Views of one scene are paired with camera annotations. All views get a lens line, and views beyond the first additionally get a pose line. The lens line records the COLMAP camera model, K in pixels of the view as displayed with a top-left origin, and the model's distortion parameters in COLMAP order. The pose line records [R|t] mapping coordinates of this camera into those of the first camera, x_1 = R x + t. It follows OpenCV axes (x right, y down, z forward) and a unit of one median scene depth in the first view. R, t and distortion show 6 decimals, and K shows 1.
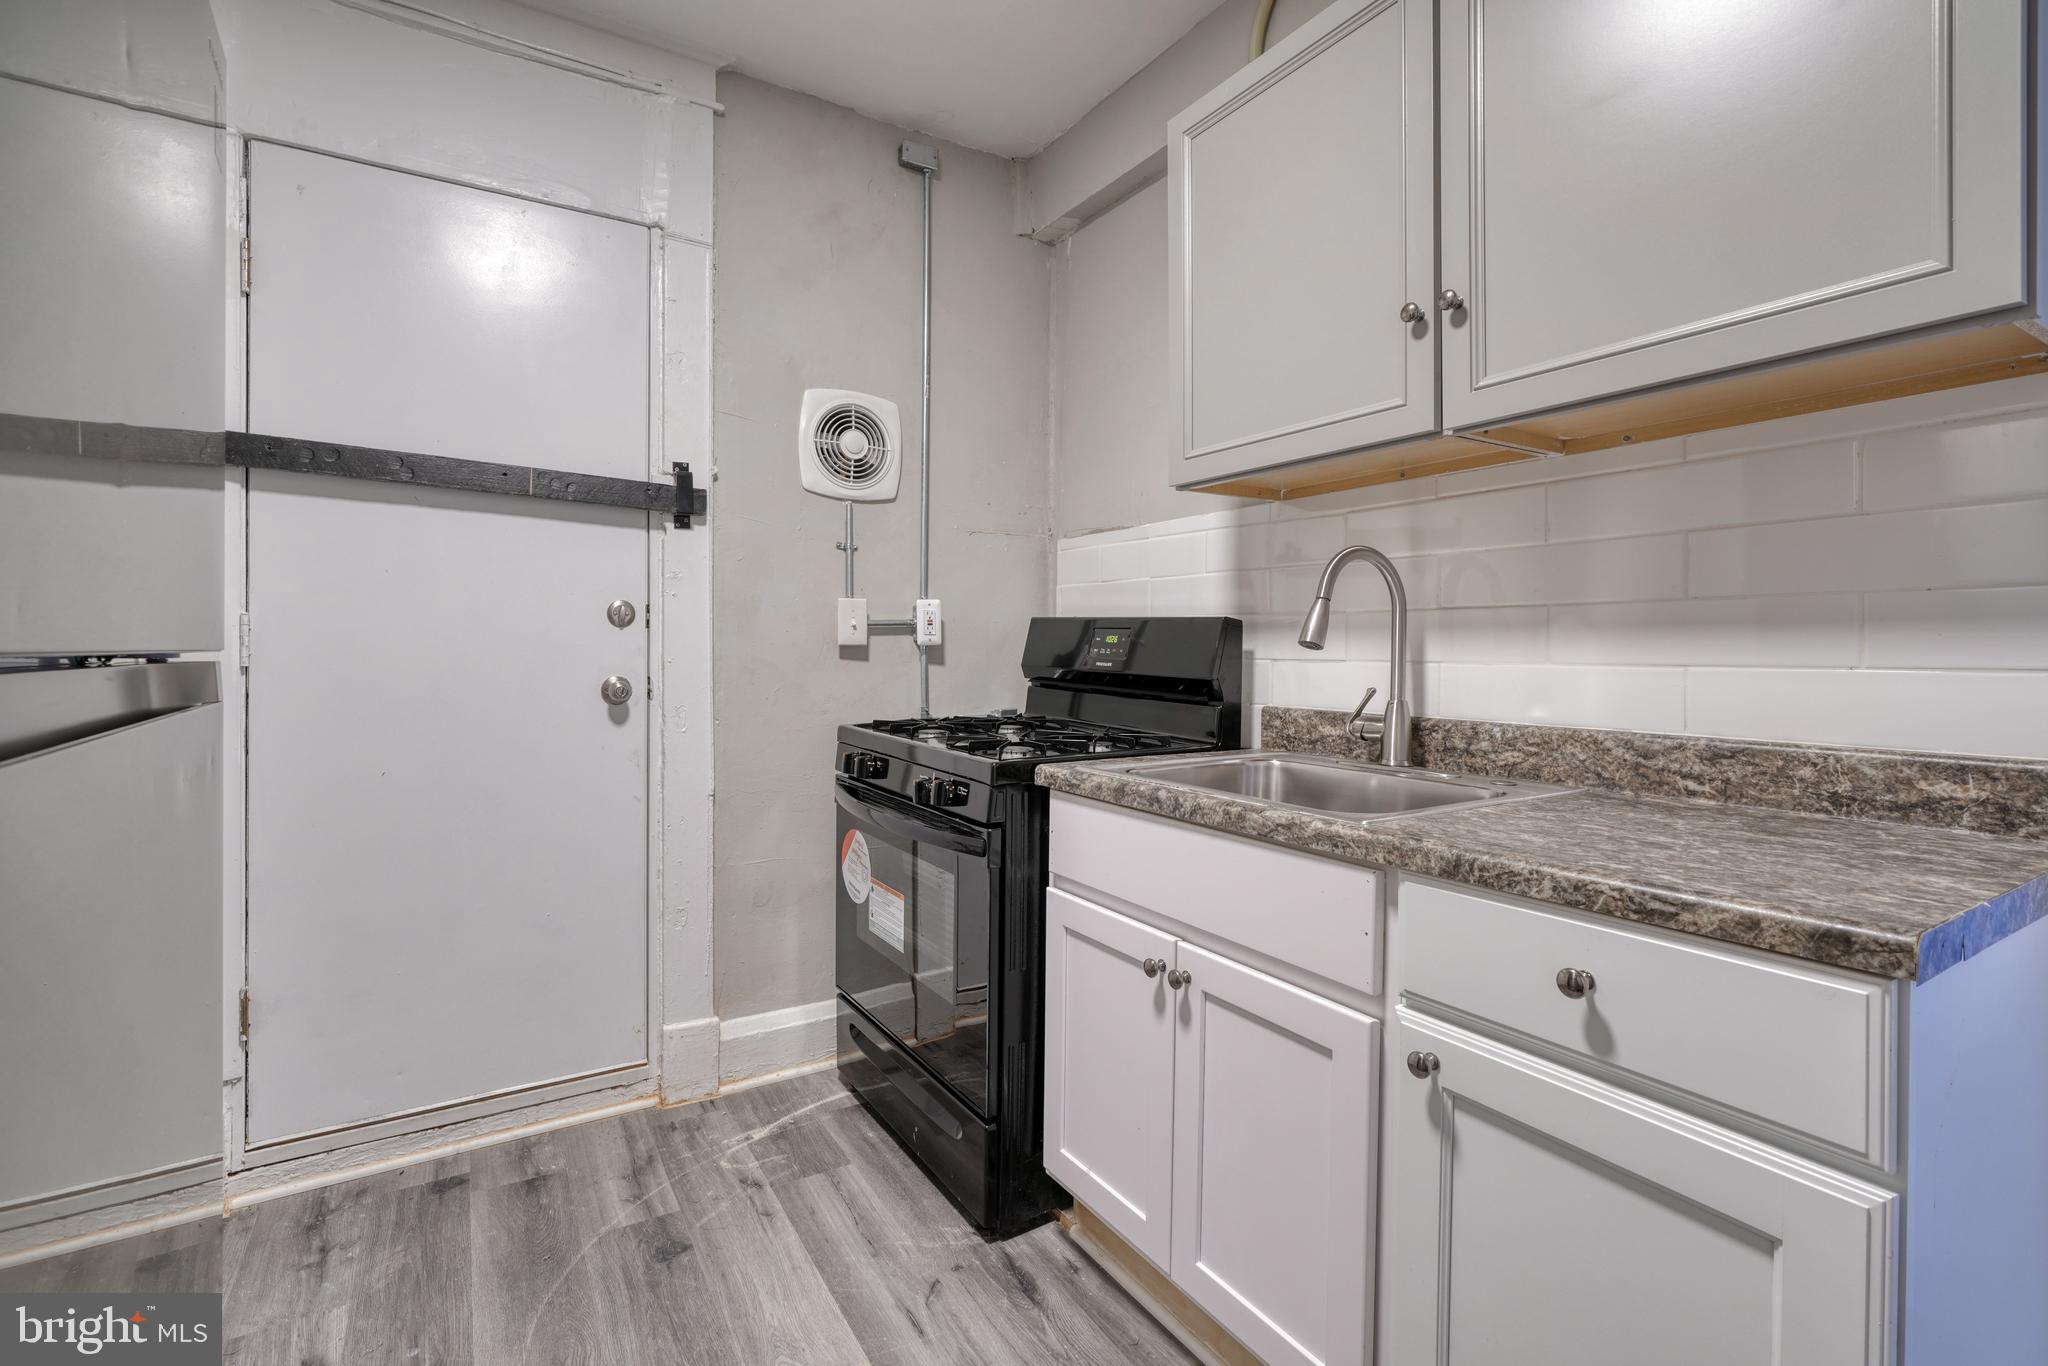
lens RADIAL K [[945.8, 0, 1025.5], [0, 945.8, 657.6], [0, 0, 1]] dist [-0.002422, 0.001039]
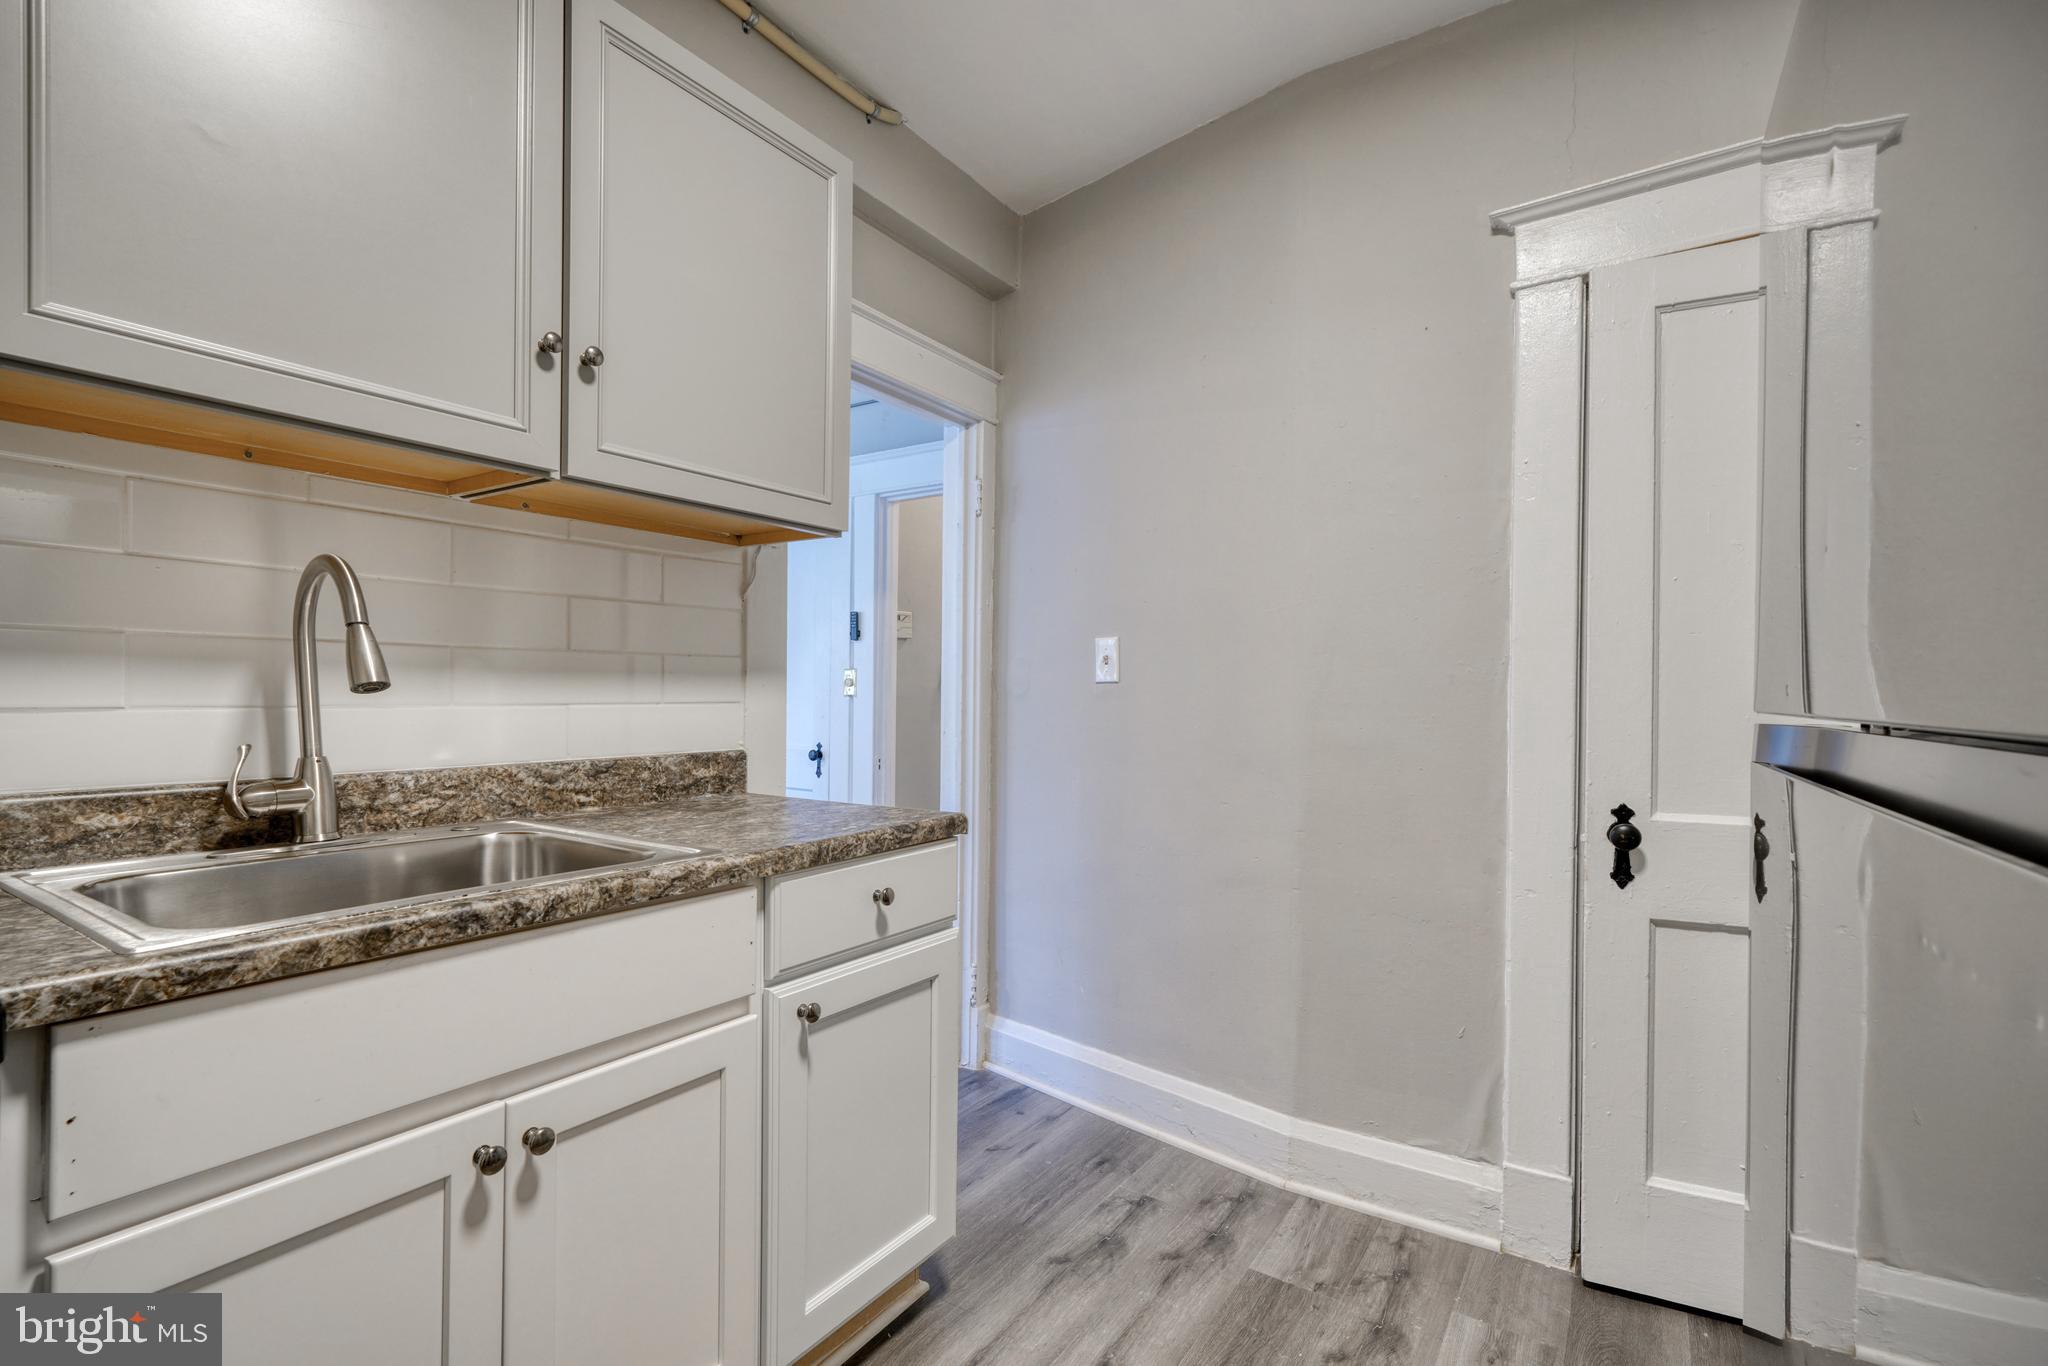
lens RADIAL K [[884.2, 0, 1019.3], [0, 884.2, 717.3], [0, 0, 1]] dist [-0.027131, 0.000130]
pose [[-0.397570, -0.032345, 0.917002, -0.563266], [0.000822, 0.999366, 0.035607, -0.014043], [-0.917572, 0.014910, -0.397291, 0.859805]]
